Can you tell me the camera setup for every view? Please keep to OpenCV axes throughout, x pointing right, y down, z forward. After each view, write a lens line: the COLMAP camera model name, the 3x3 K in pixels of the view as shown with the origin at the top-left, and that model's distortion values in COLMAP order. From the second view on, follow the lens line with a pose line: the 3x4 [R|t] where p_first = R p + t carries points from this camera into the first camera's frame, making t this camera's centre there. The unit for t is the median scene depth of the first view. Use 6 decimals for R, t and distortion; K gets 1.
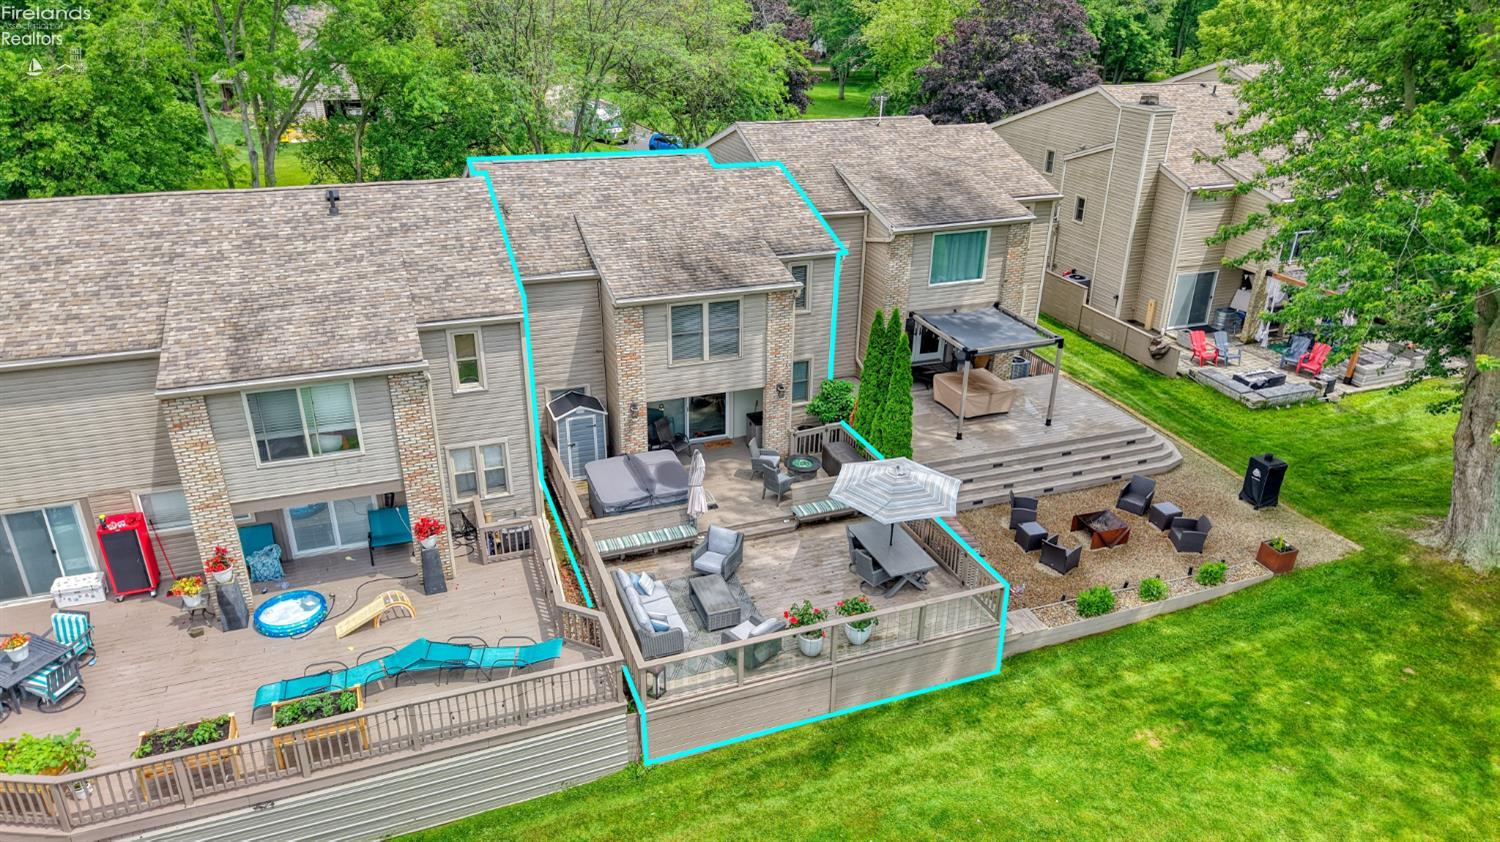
lens RADIAL K [[973.6, 0, 750.0], [0, 973.6, 421.0], [0, 0, 1]] dist [-0.005814, -0.002848]
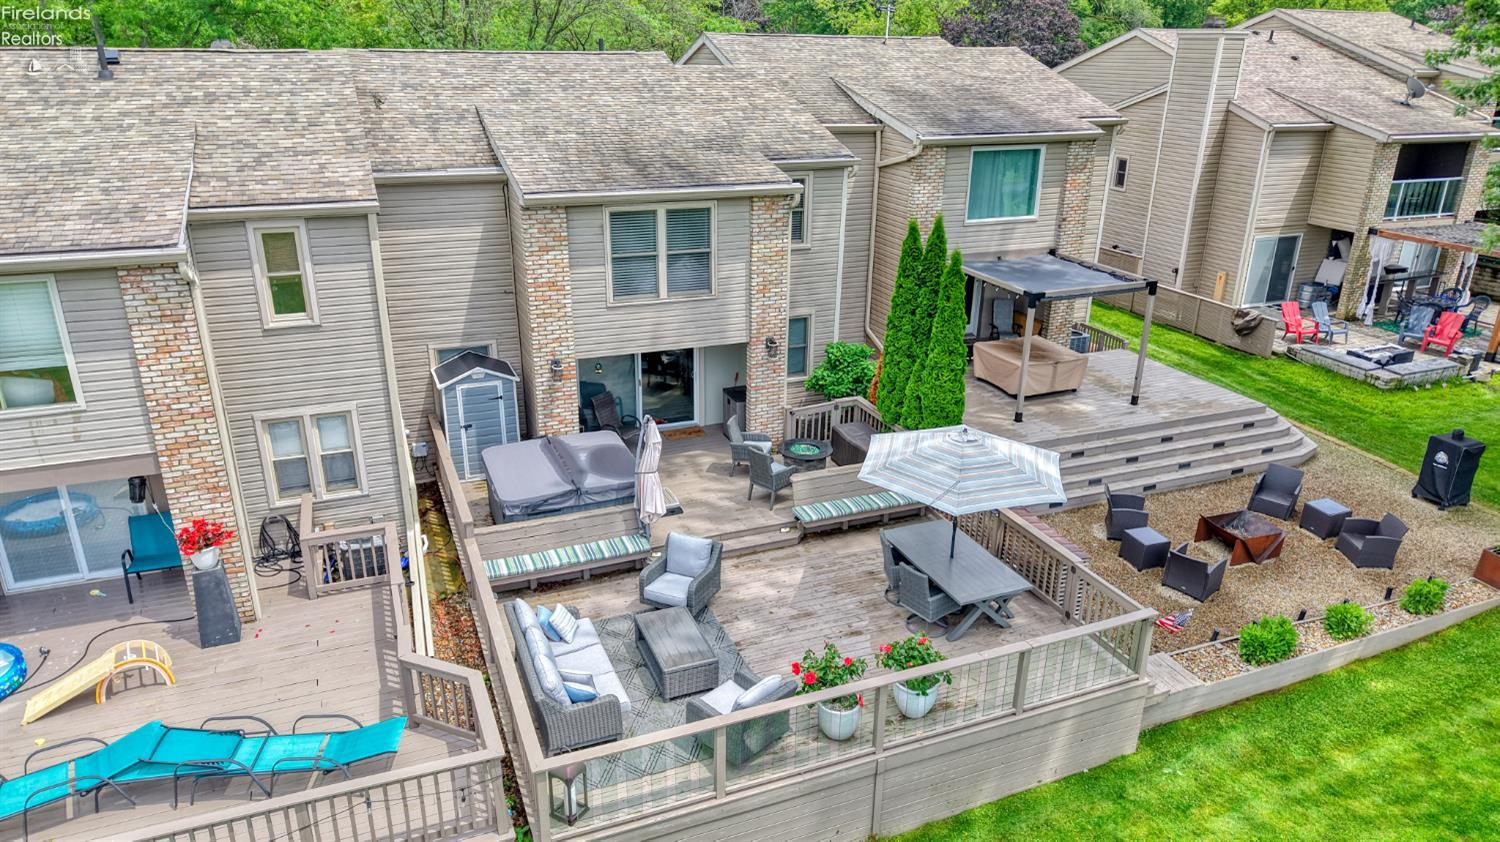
lens RADIAL K [[1000.4, 0, 750.0], [0, 1000.4, 421.0], [0, 0, 1]] dist [-0.028358, 0.027924]
pose [[0.999554, -0.012013, 0.027358, -0.004304], [0.013554, 0.998292, -0.056833, 0.066319], [-0.026628, 0.057178, 0.998009, 0.310674]]
